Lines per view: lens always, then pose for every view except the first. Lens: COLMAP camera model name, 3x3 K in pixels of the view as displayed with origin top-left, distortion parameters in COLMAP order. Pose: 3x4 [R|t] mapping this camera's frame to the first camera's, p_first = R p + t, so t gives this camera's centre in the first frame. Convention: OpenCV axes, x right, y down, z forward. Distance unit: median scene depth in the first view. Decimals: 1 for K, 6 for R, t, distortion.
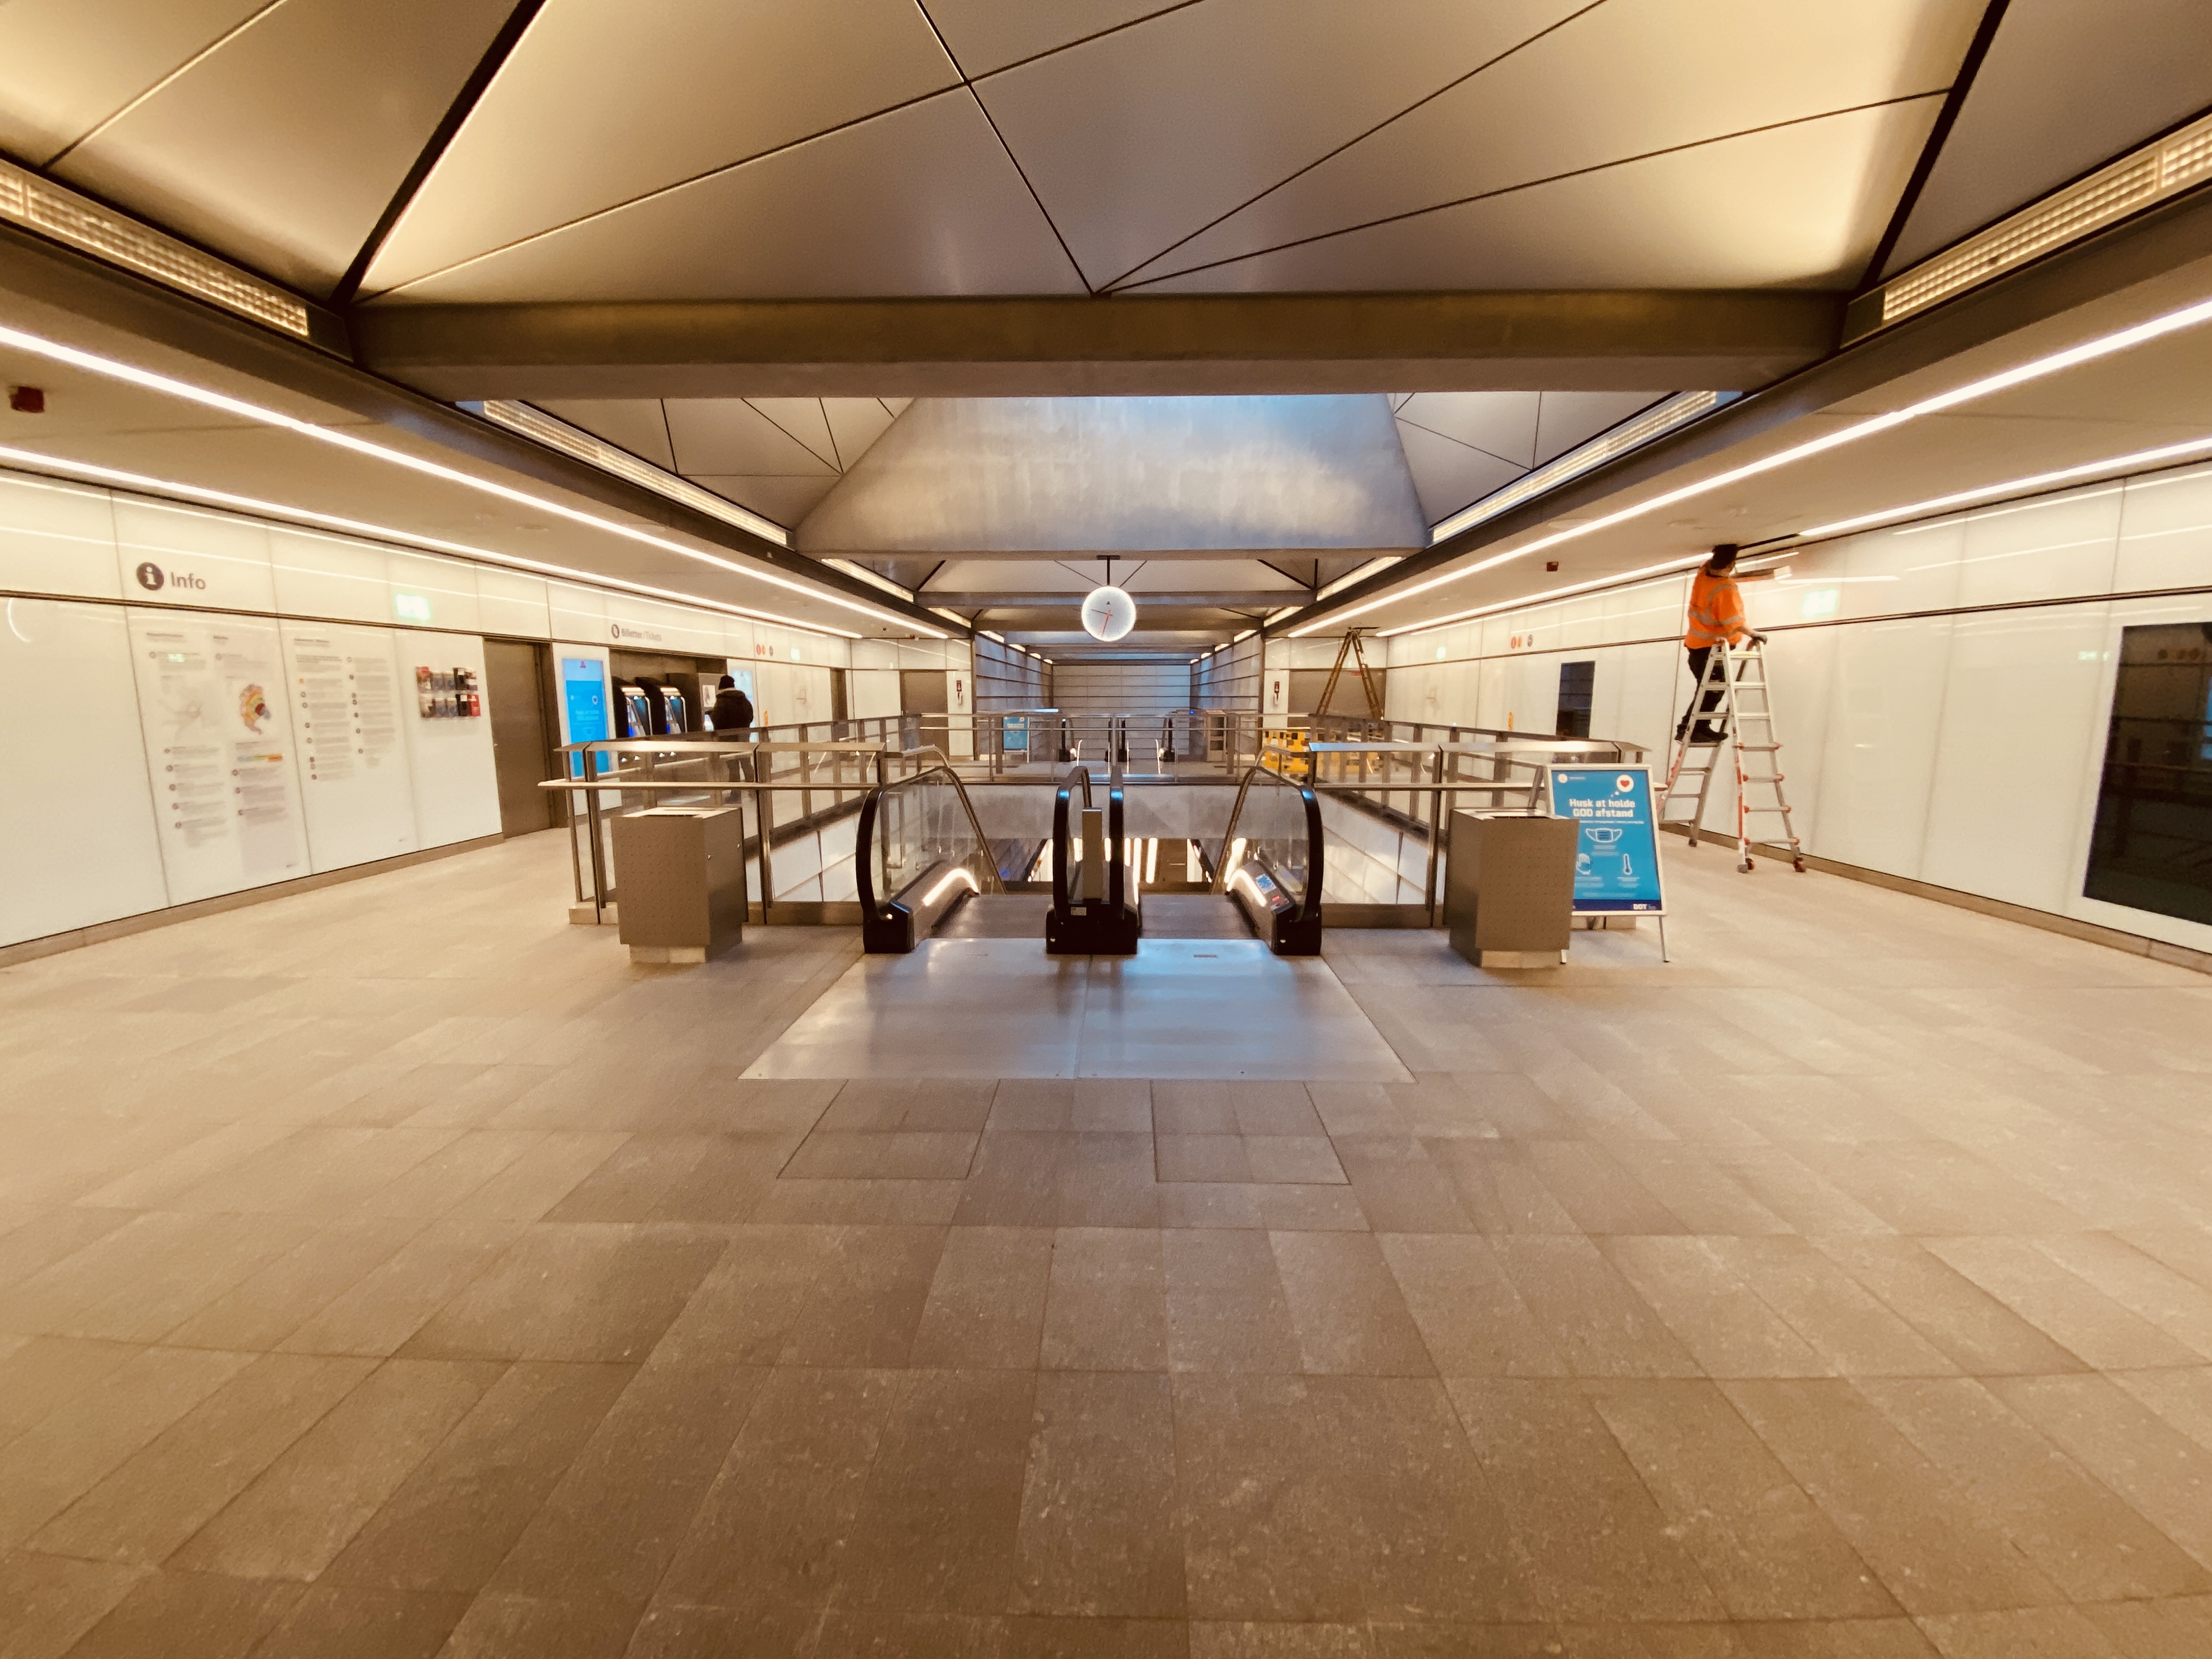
lens RADIAL K [[899.6, 0, 1102.9], [0, 899.6, 827.3], [0, 0, 1]] dist [0.011067, -0.016360]
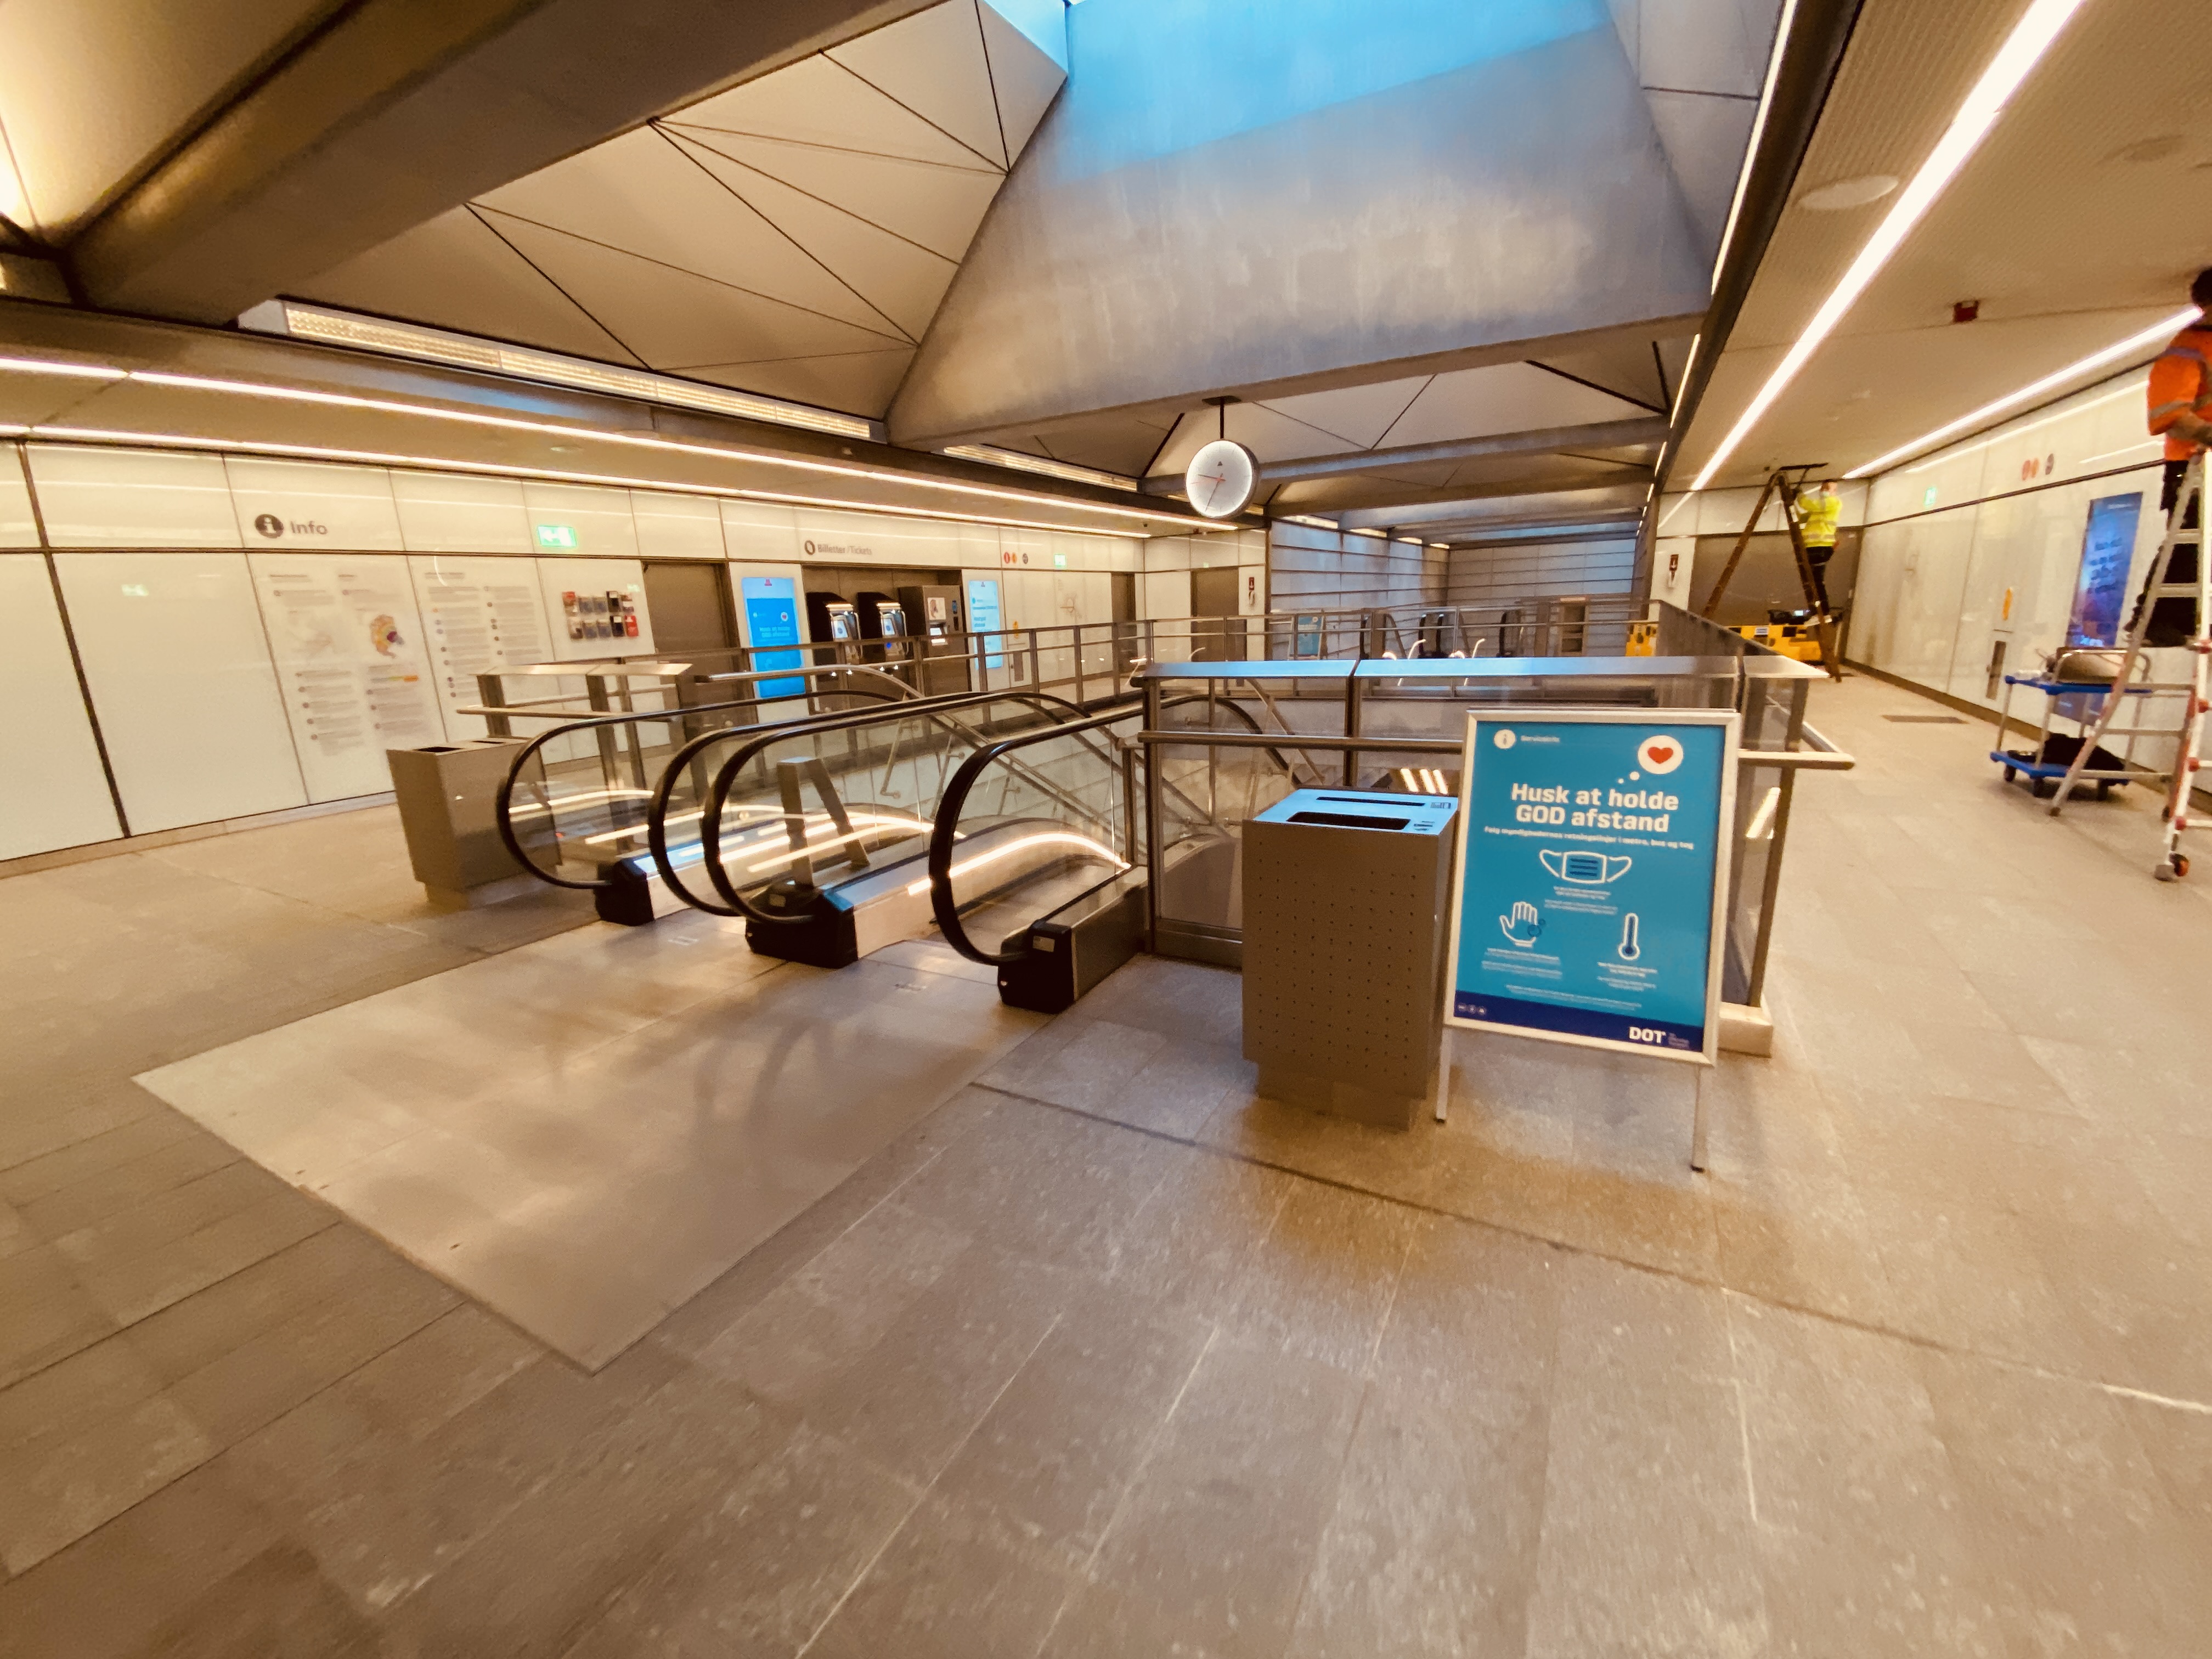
lens RADIAL K [[899.6, 0, 1064.7], [0, 899.6, 839.1], [0, 0, 1]] dist [0.011067, -0.016360]
pose [[0.883555, 0.082489, -0.461005, 0.341085], [-0.027781, 0.991864, 0.124233, -0.035001], [0.467502, -0.096960, 0.878659, 0.306999]]
